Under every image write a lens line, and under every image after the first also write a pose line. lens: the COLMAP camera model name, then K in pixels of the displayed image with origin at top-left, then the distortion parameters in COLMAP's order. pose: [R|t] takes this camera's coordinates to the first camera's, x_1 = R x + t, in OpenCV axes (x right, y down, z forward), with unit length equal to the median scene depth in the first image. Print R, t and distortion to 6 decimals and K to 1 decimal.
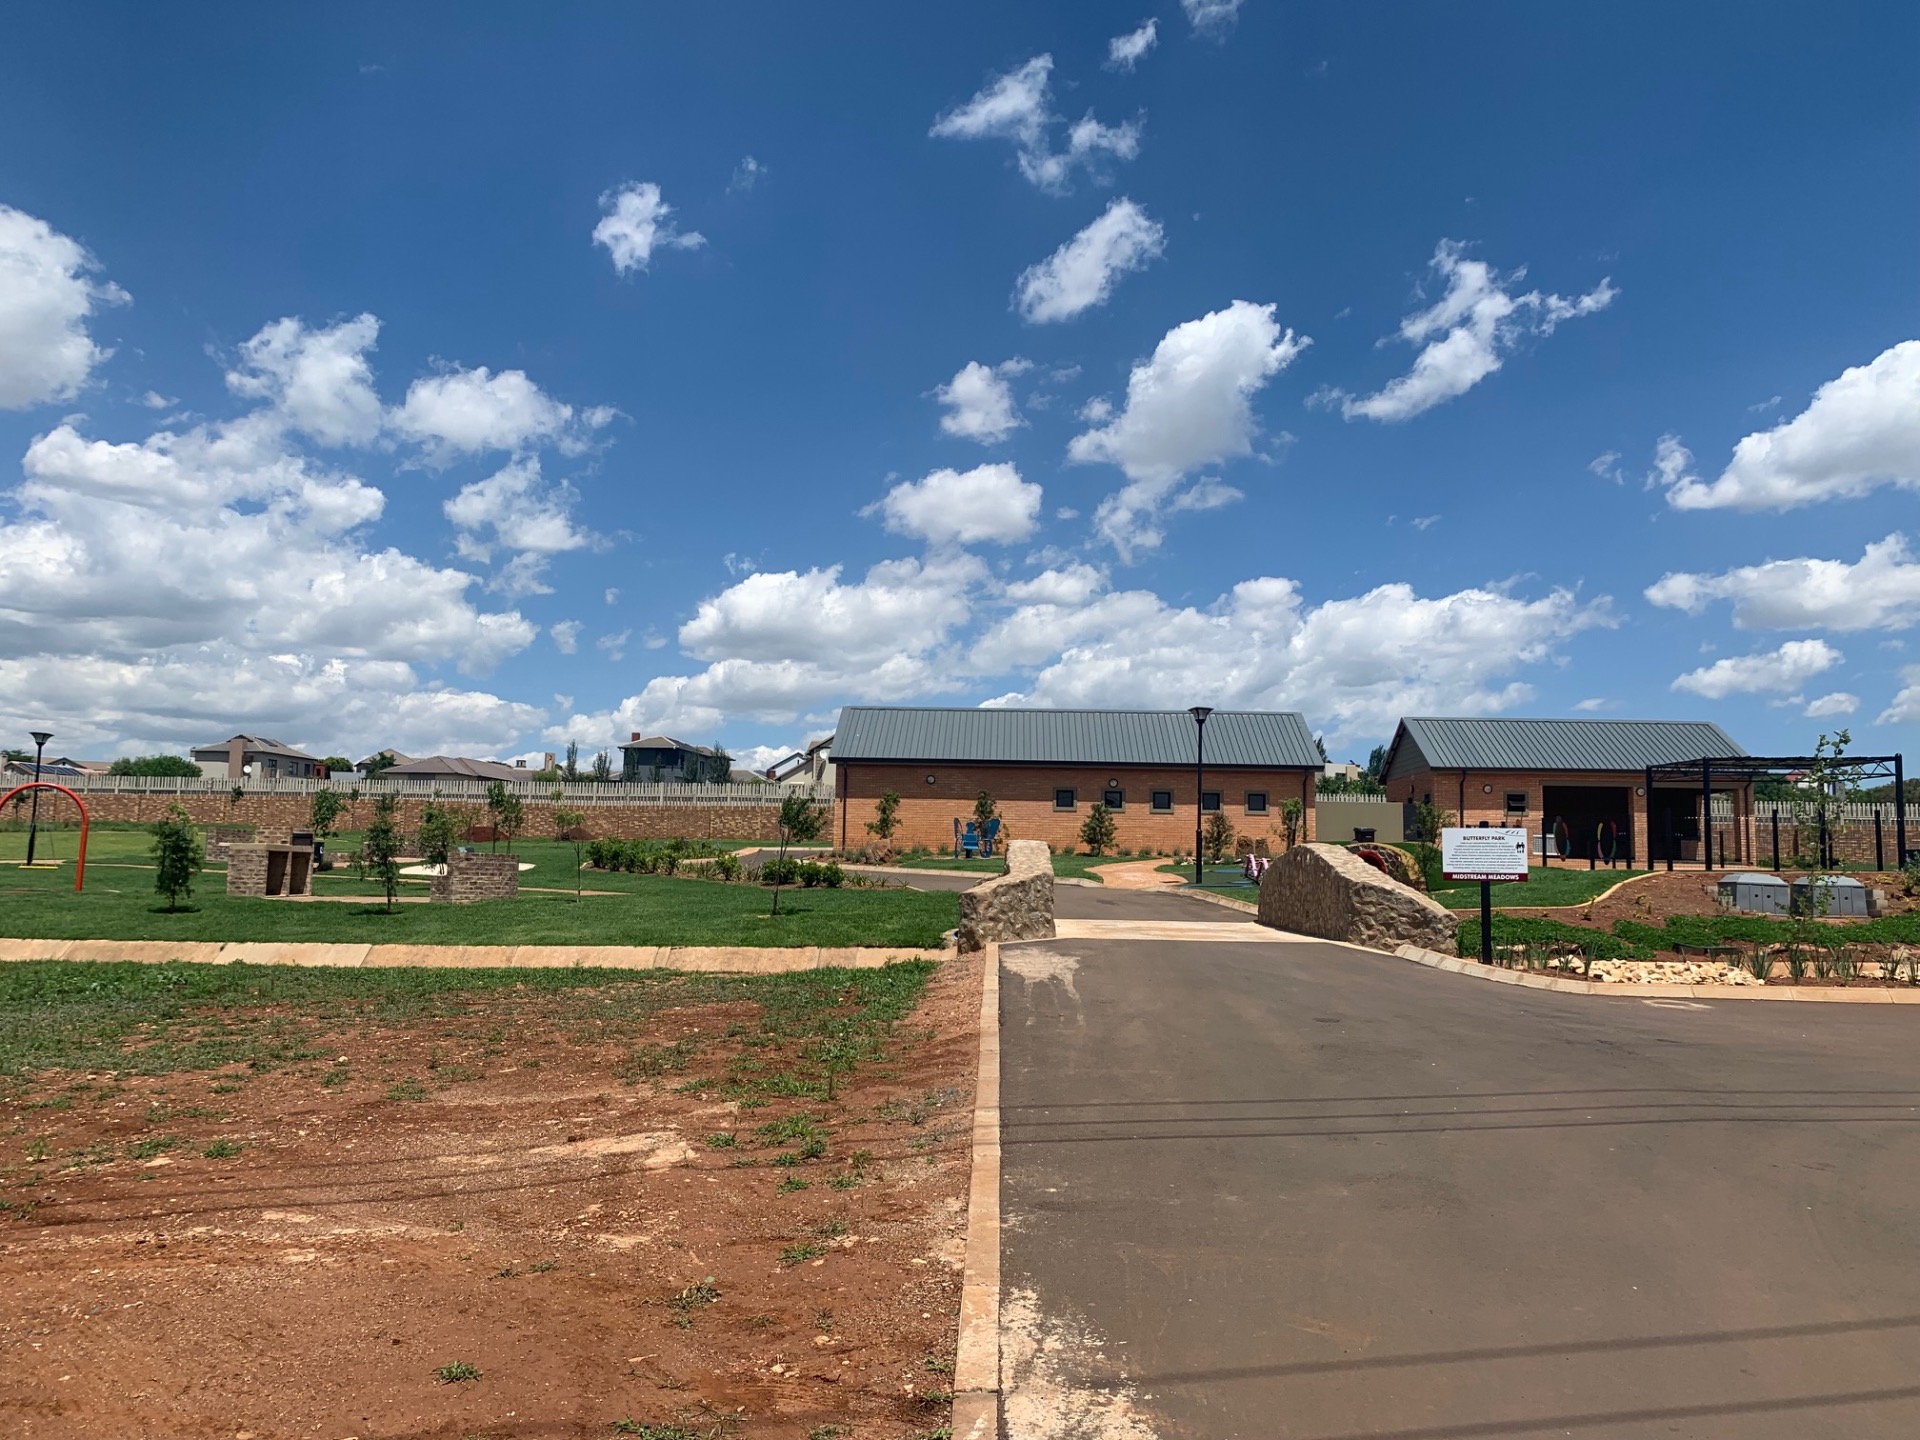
lens RADIAL K [[1491.1, 0, 962.8], [0, 1491.1, 742.3], [0, 0, 1]] dist [0.005910, -0.001322]
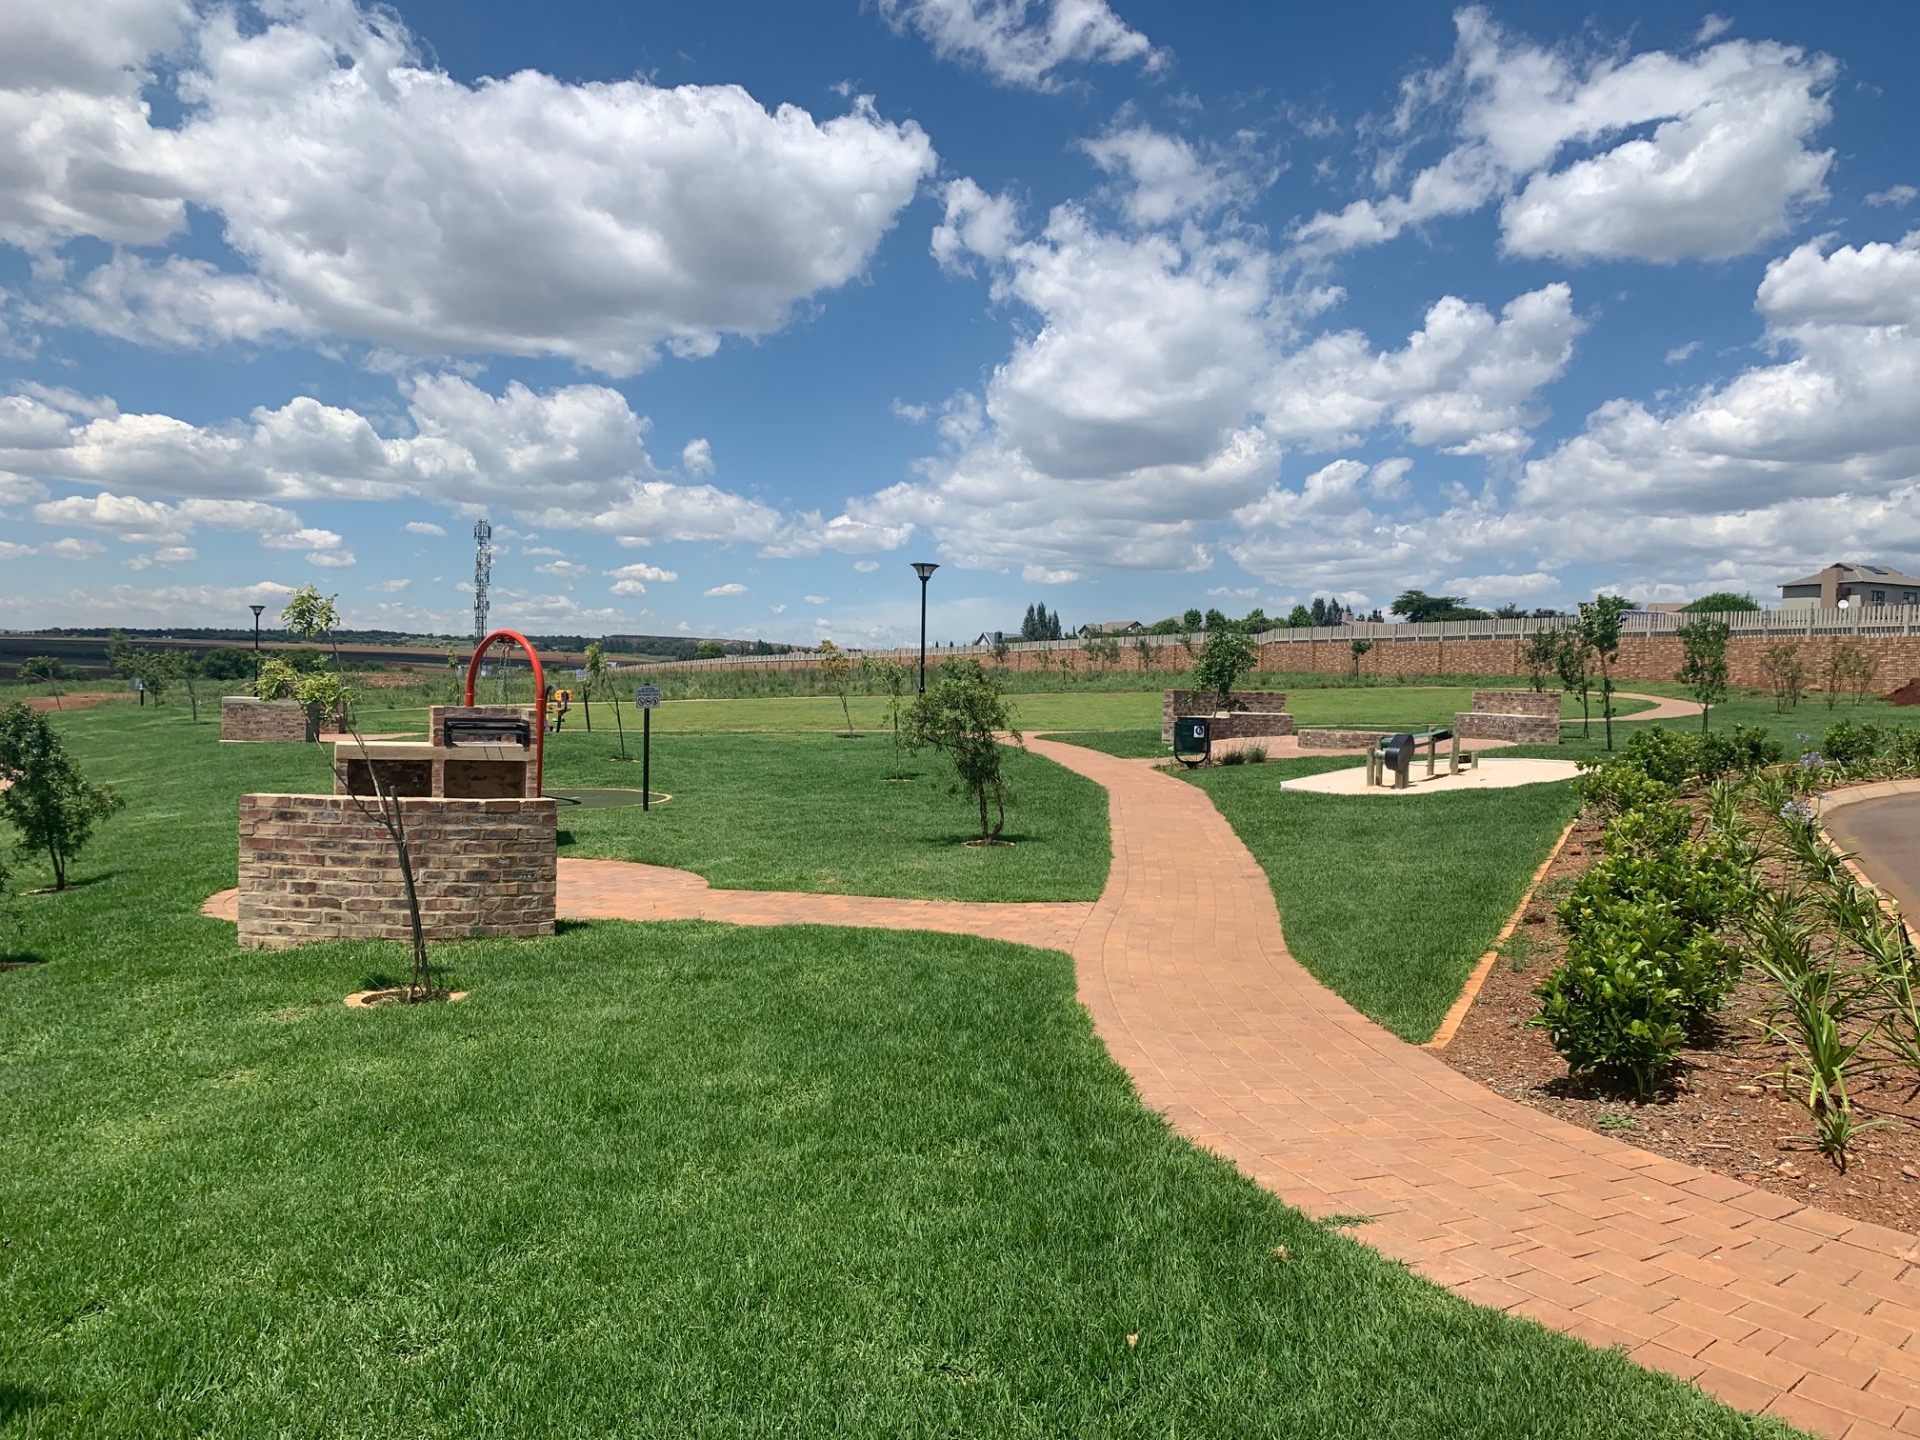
lens RADIAL K [[1479.7, 0, 960.0], [0, 1479.7, 720.0], [0, 0, 1]] dist [0.005800, -0.003379]
pose [[0.444446, 0.020588, -0.895569, -0.021287], [0.050803, 0.997548, 0.048144, 0.015083], [0.894364, -0.066895, 0.442310, 0.253287]]
